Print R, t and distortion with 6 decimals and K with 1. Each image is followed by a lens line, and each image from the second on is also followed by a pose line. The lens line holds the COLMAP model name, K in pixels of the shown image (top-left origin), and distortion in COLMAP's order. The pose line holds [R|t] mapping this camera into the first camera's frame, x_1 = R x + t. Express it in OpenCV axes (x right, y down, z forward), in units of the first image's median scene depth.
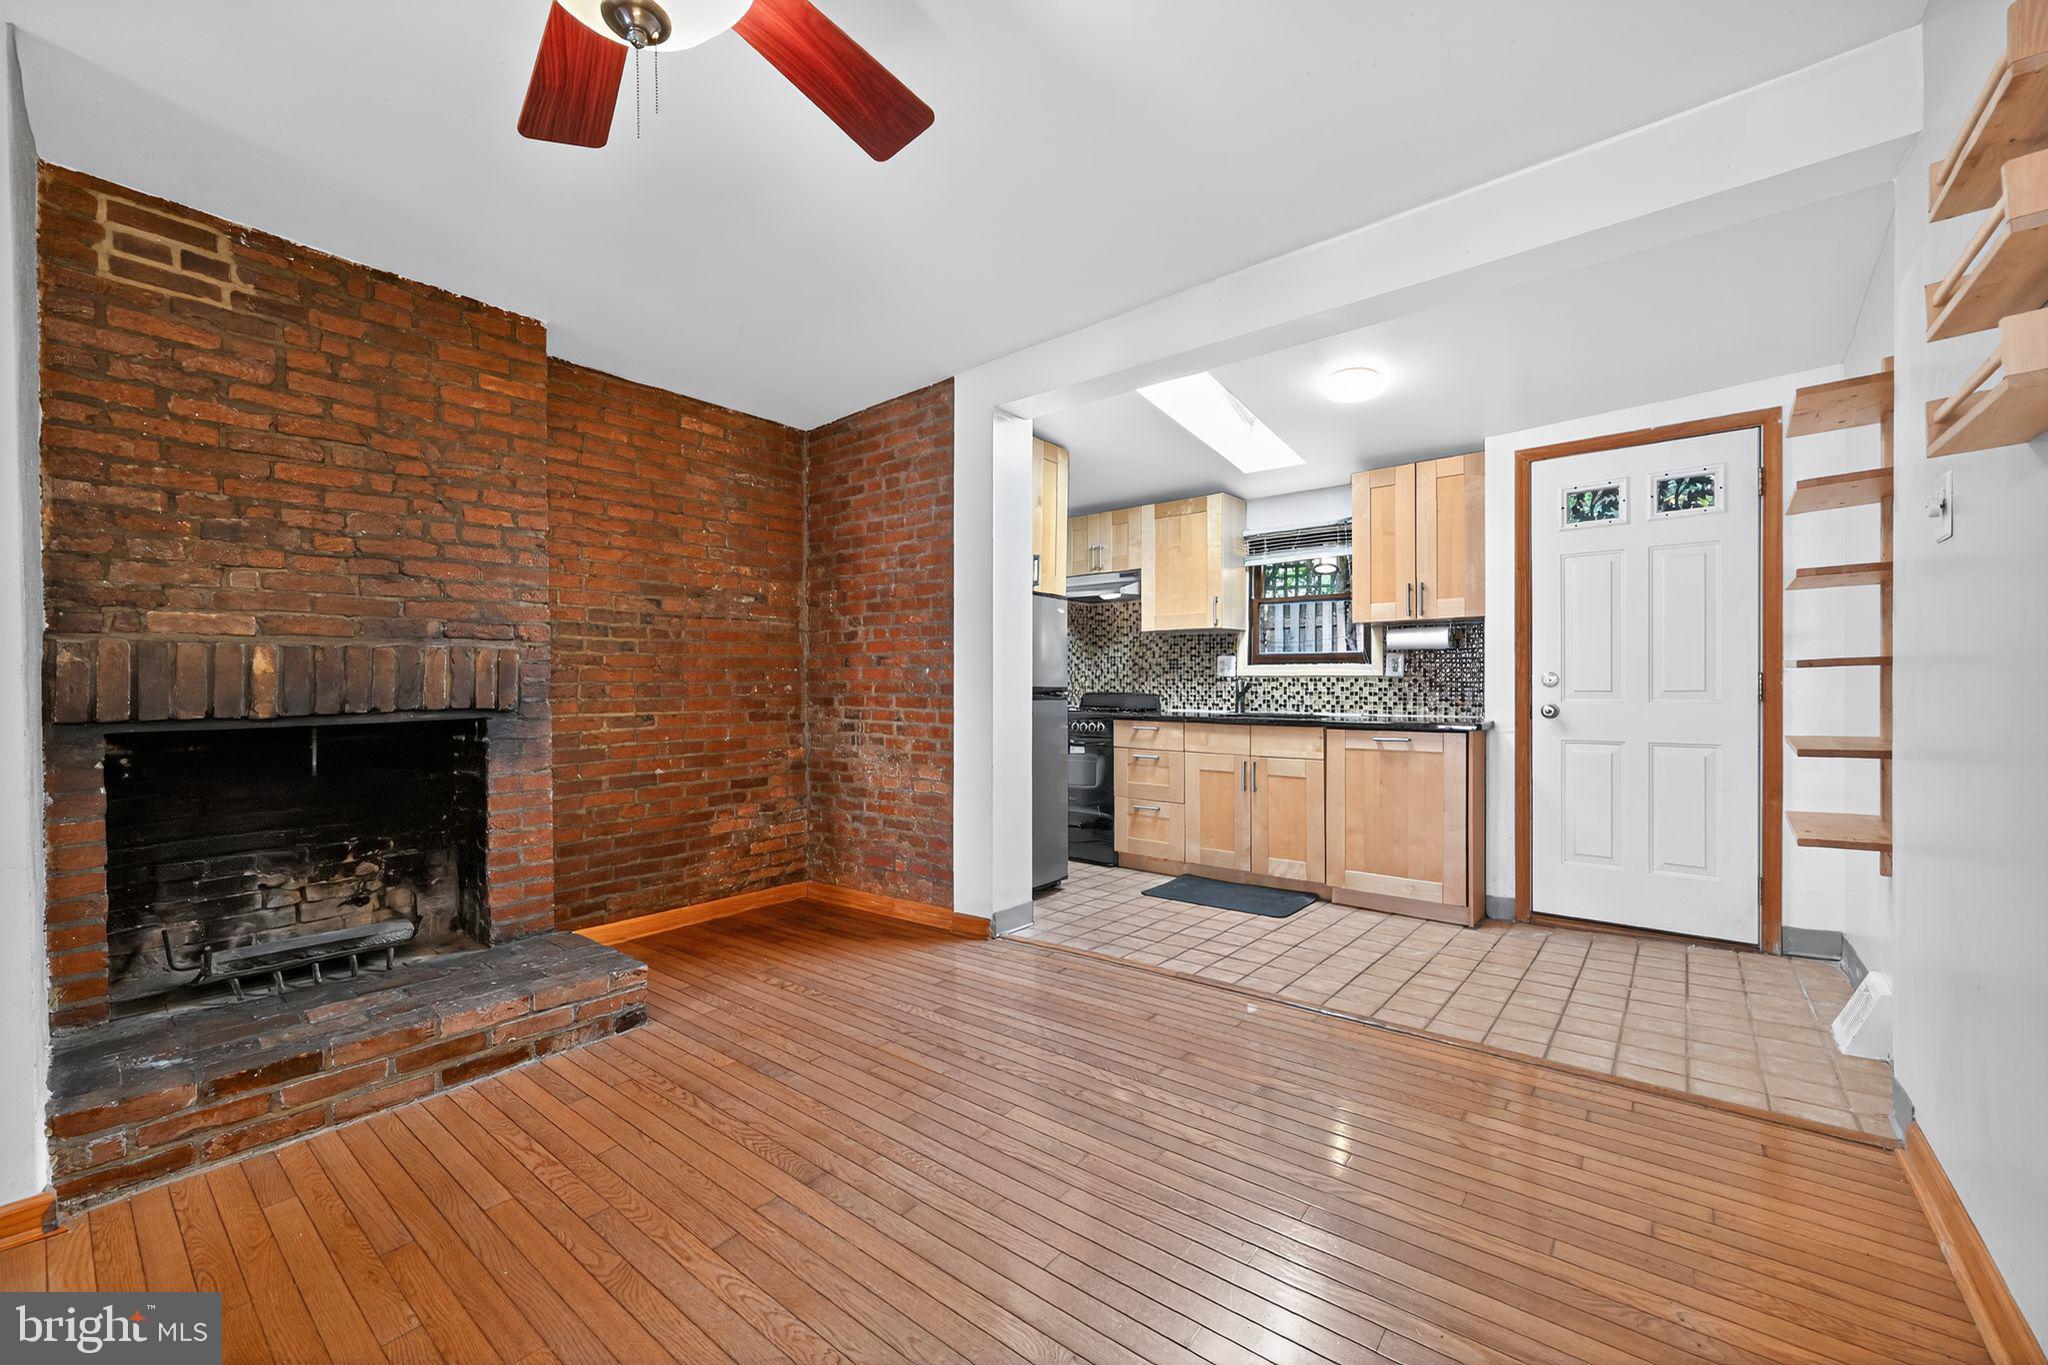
lens RADIAL K [[810.8, 0, 1019.5], [0, 810.8, 688.9], [0, 0, 1]] dist [0.000381, 0.000025]
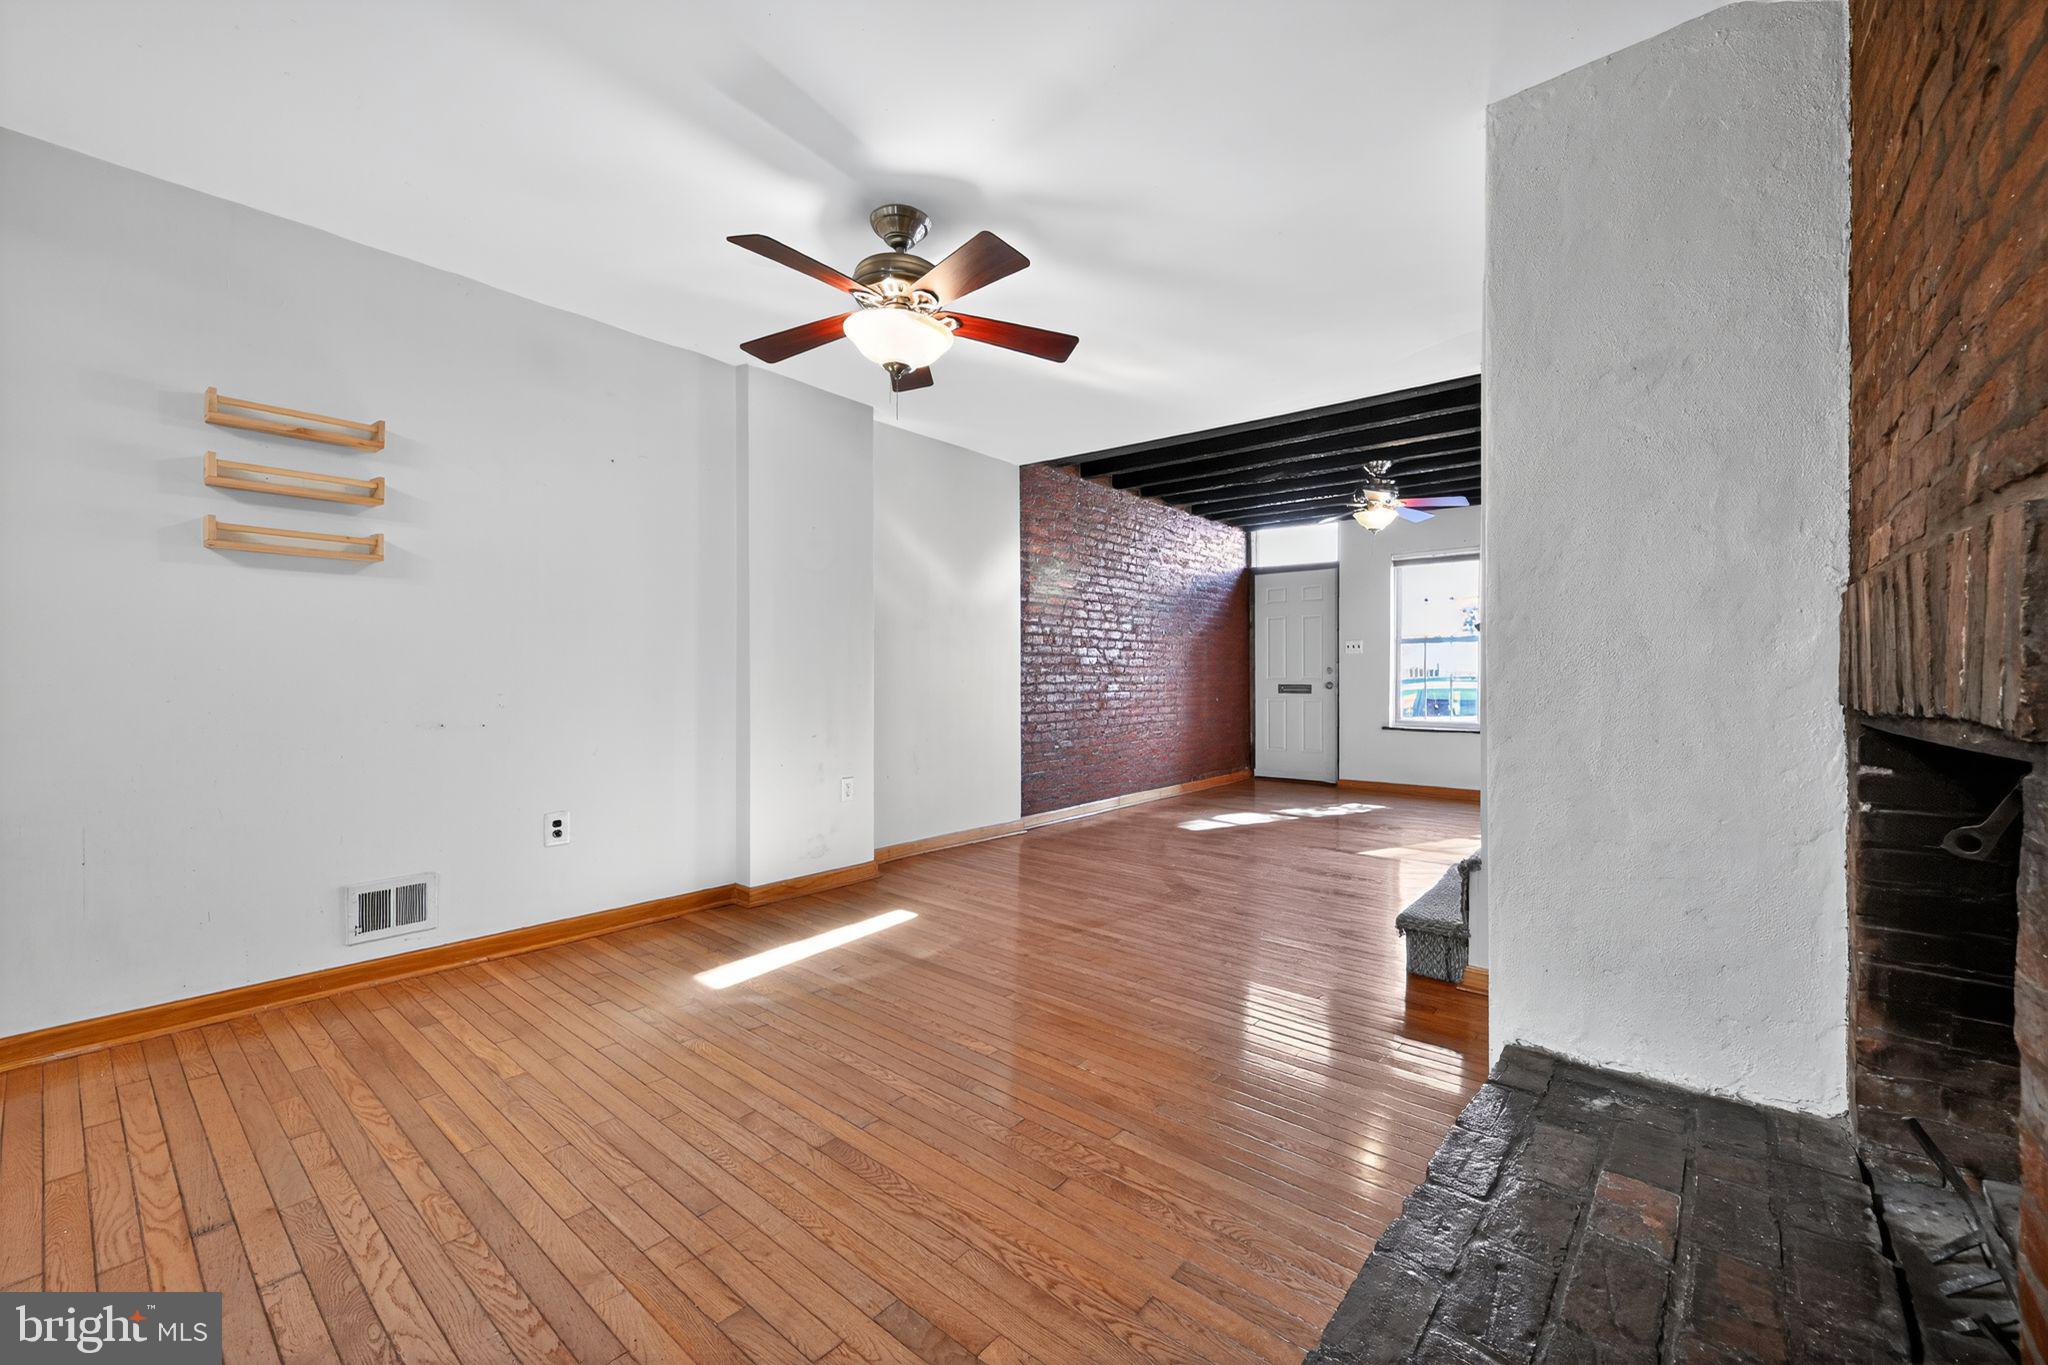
lens RADIAL K [[809.9, 0, 1025.0], [0, 809.9, 670.3], [0, 0, 1]] dist [-0.000844, -0.000206]
pose [[-0.999979, 0.006369, 0.001034, -0.245129], [0.006374, 0.999968, 0.004767, 0.000729], [-0.001004, 0.004773, -0.999988, 0.979615]]
